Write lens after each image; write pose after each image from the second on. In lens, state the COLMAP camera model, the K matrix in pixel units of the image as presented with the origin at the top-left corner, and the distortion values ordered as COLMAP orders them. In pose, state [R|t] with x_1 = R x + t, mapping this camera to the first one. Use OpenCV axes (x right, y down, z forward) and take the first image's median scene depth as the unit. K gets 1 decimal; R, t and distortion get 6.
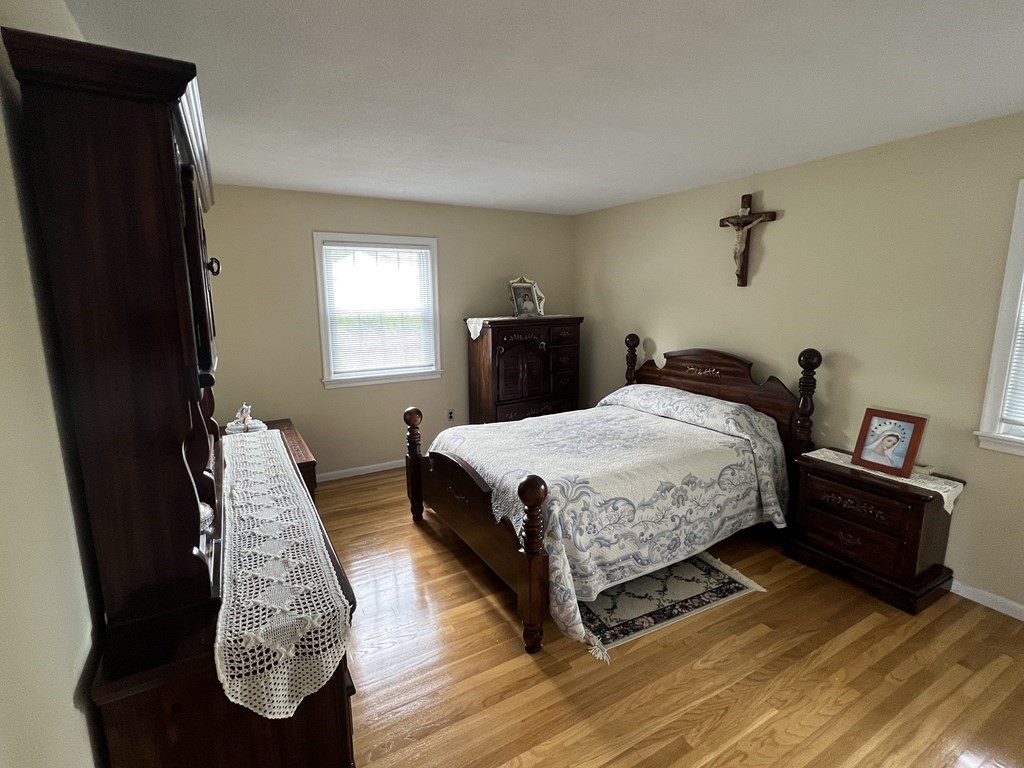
lens RADIAL K [[483.7, 0, 510.9], [0, 483.7, 383.2], [0, 0, 1]] dist [-0.000334, -0.000050]
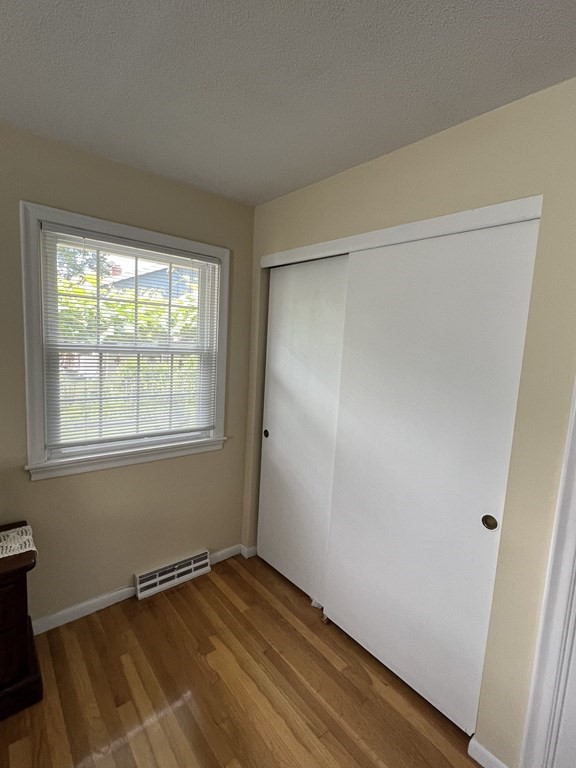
lens RADIAL K [[362.8, 0, 287.6], [0, 362.8, 383.6], [0, 0, 1]] dist [-0.000334, -0.000050]
pose [[-0.174851, -0.126173, 0.976477, 0.212049], [0.115317, 0.982305, 0.147575, -0.102505], [-0.977819, 0.138408, -0.157207, 0.601370]]
